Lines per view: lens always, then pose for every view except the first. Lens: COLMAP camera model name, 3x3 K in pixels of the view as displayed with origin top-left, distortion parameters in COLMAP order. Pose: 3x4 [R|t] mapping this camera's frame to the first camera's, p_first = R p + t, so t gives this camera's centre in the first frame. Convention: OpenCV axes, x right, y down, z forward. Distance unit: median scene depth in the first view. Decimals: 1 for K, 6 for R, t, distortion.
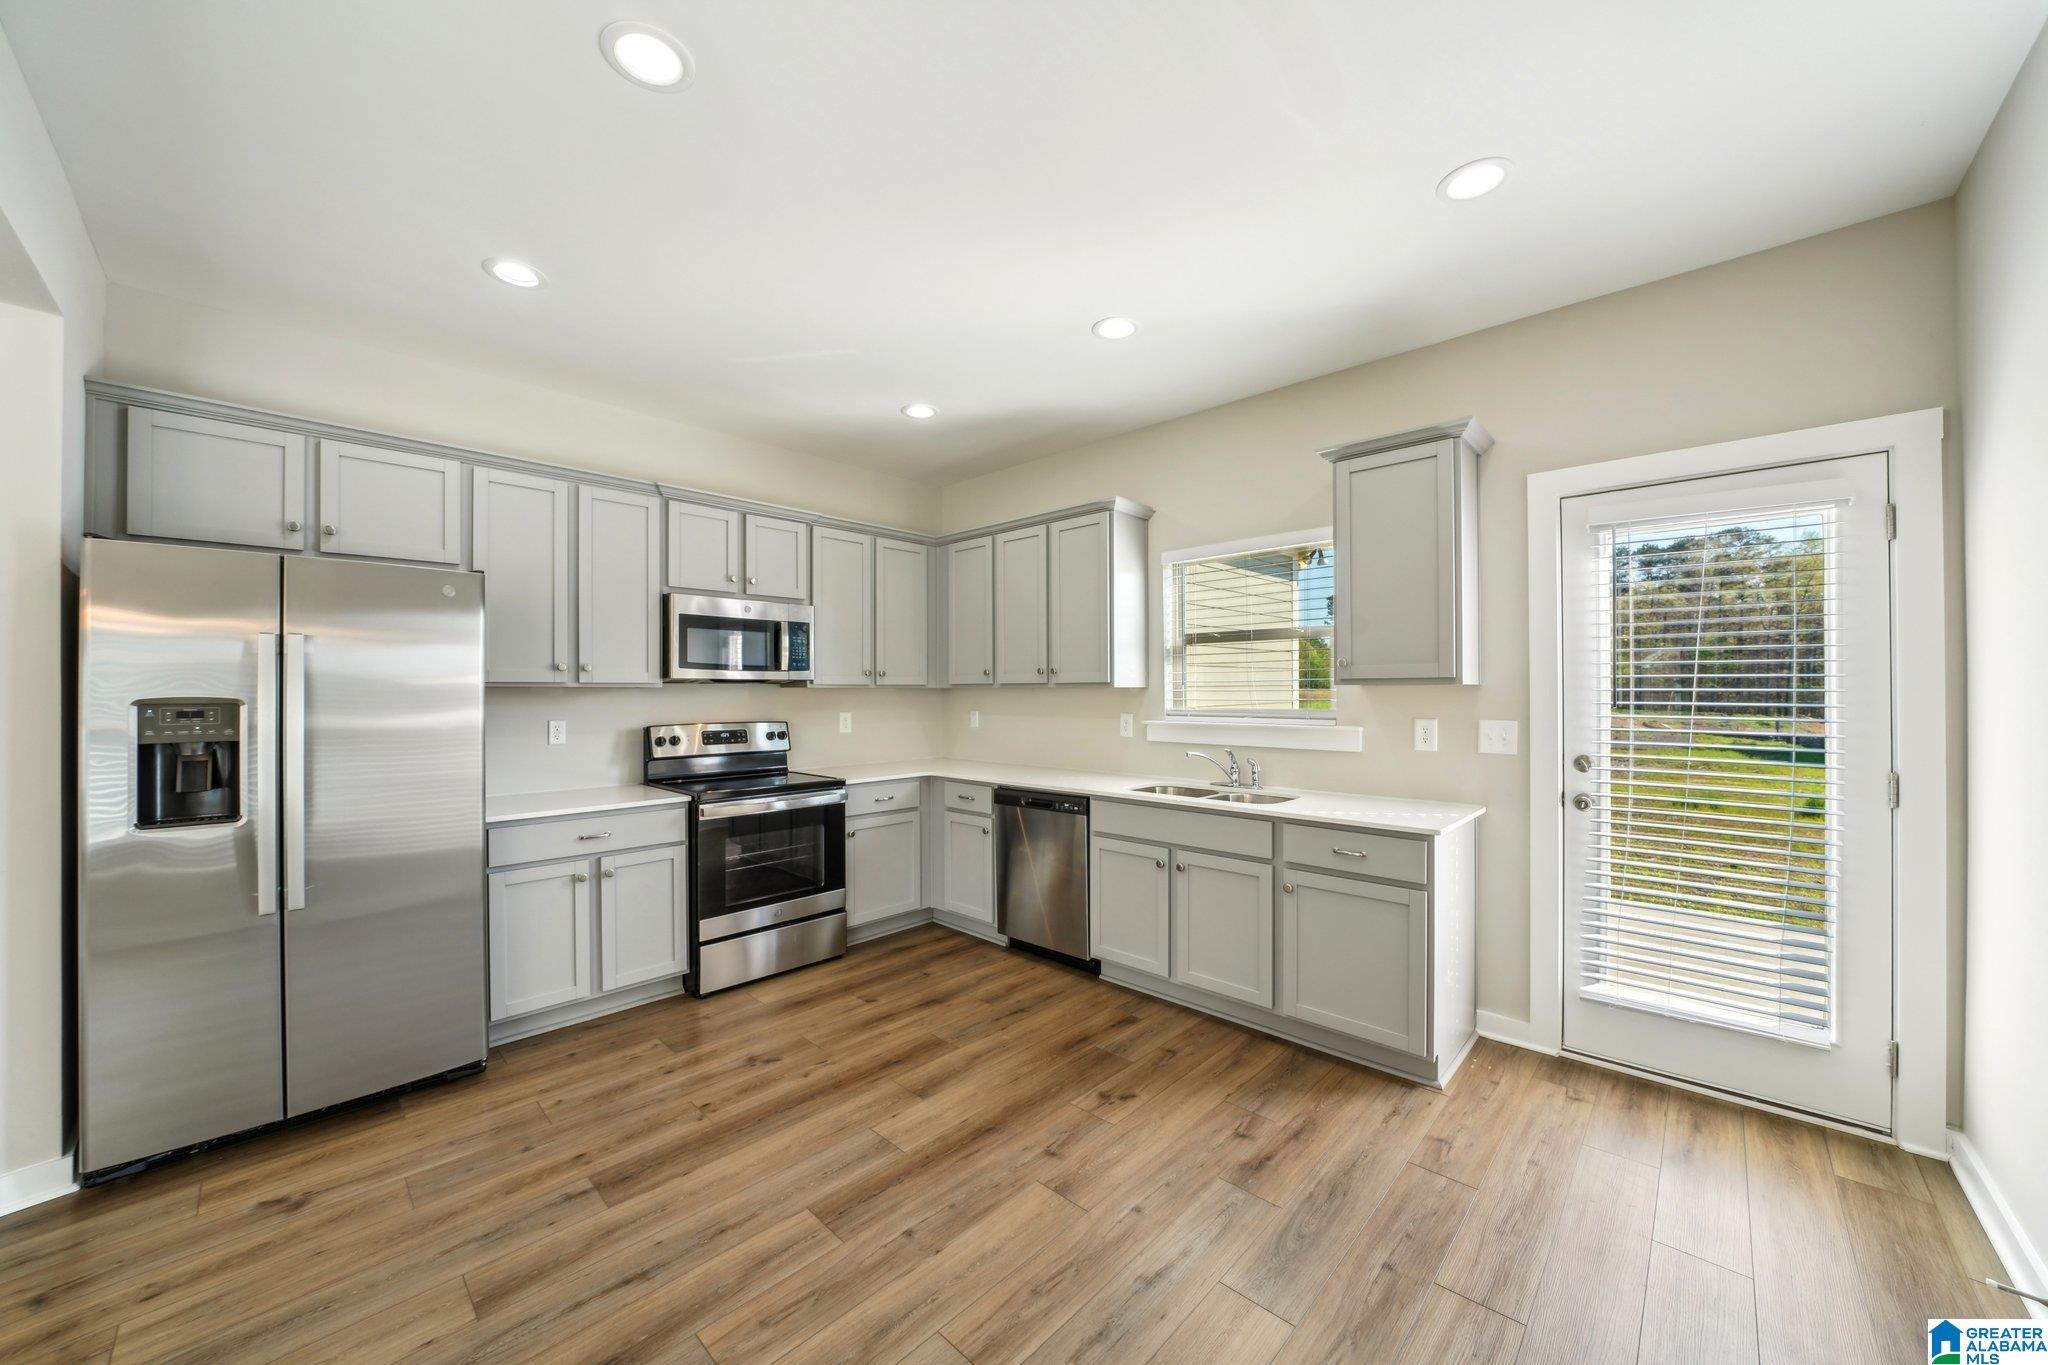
lens RADIAL K [[733.1, 0, 1024.0], [0, 733.1, 682.5], [0, 0, 1]] dist [-0.014944, 0.000031]
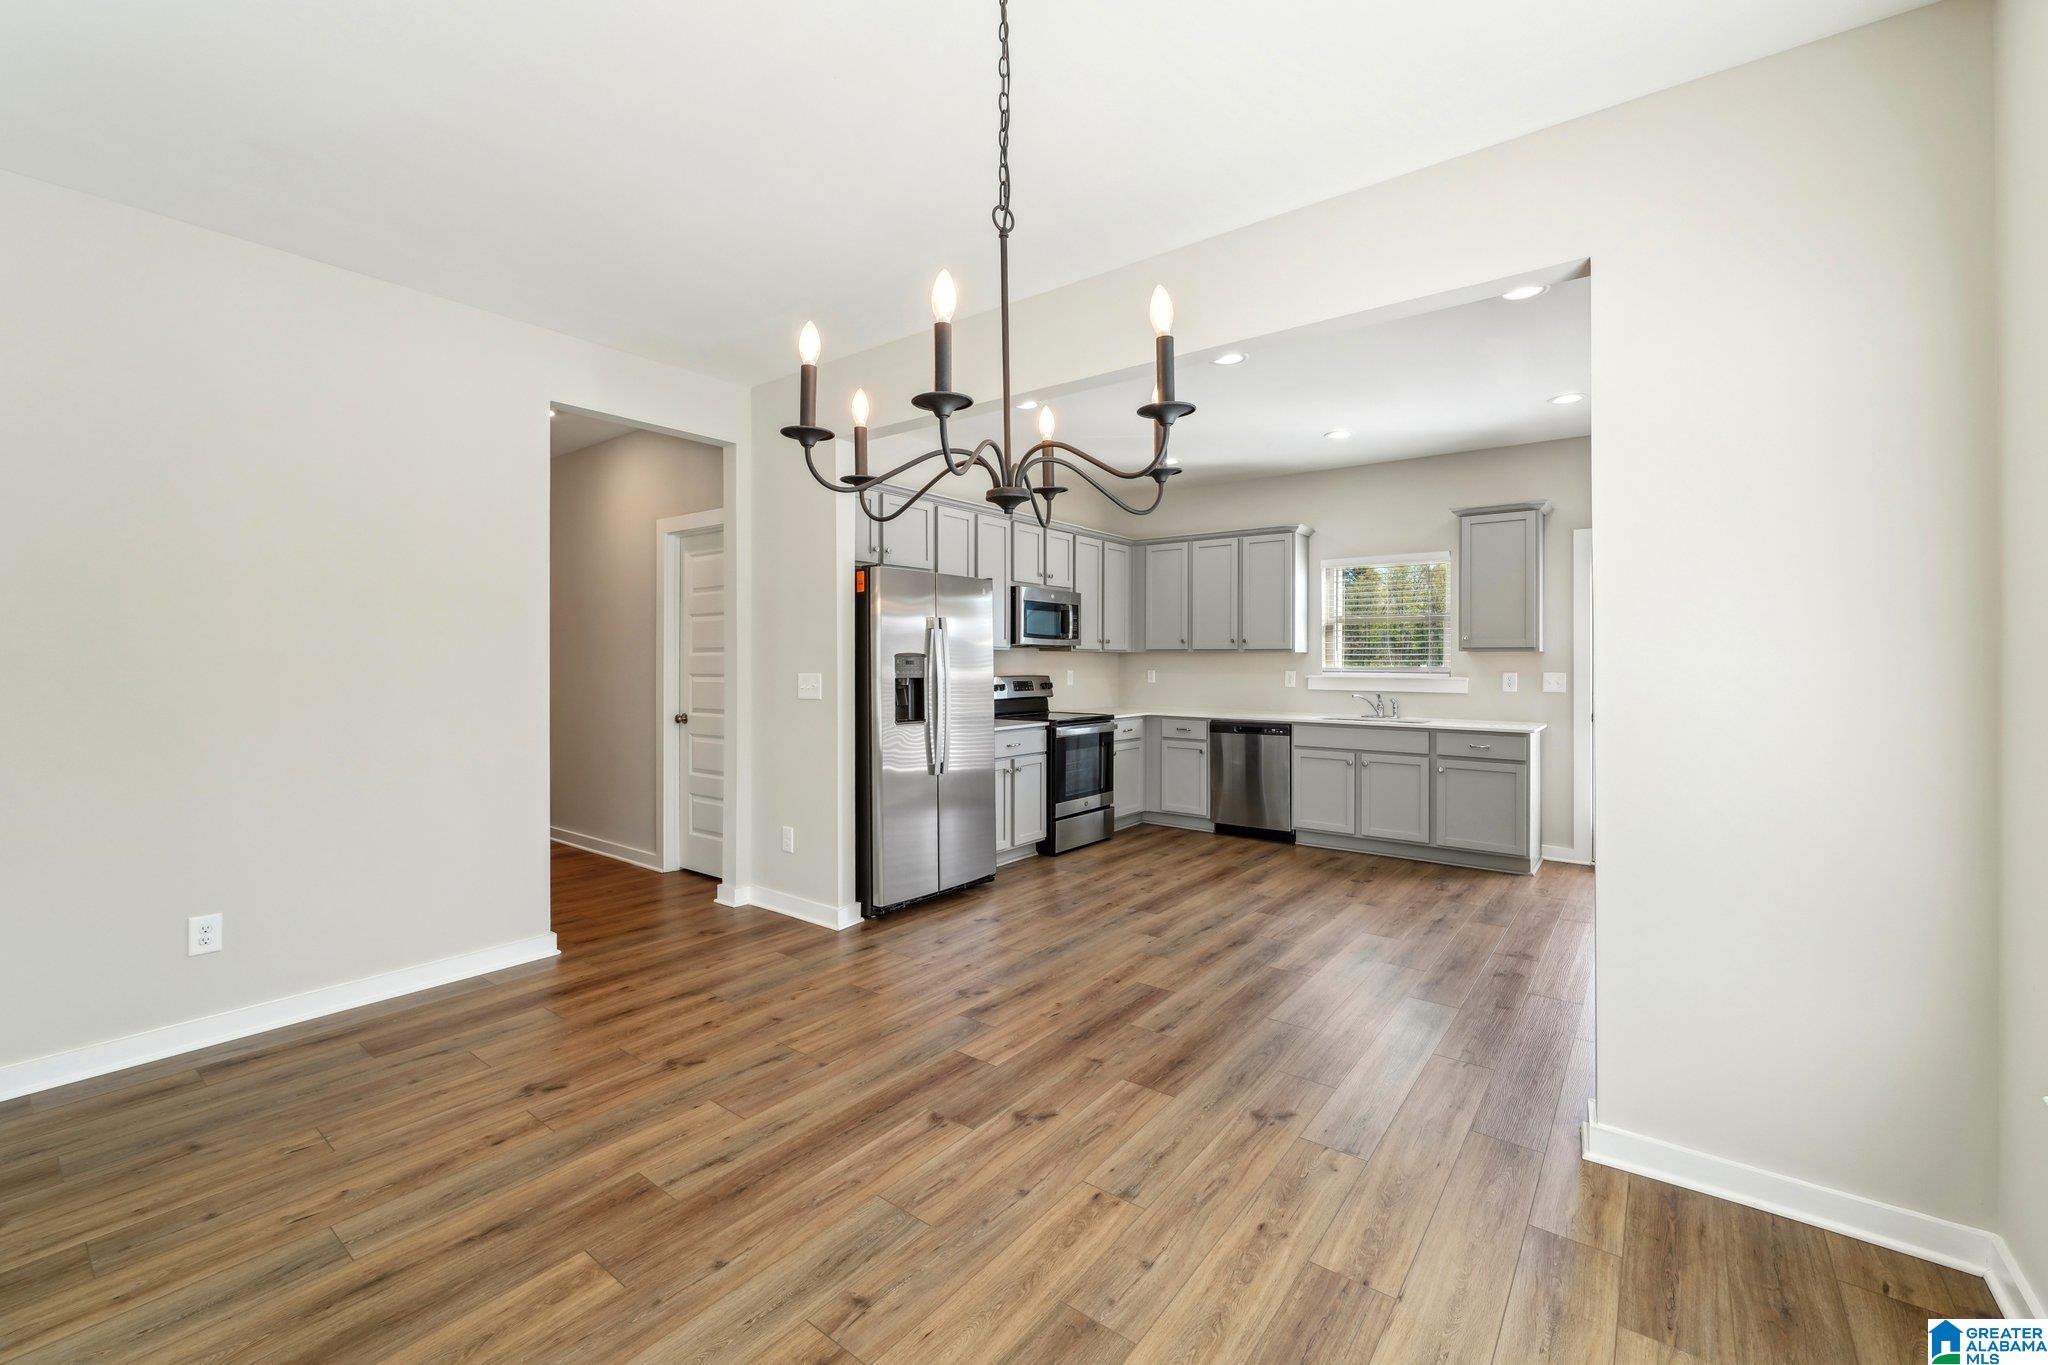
lens RADIAL K [[835.2, 0, 1016.0], [0, 835.2, 649.6], [0, 0, 1]] dist [0.001279, 0.000085]
pose [[0.994928, 0.006660, 0.100373, -0.686954], [-0.006699, 0.999978, 0.000058, 0.005840], [-0.100371, -0.000730, 0.994950, -0.702685]]
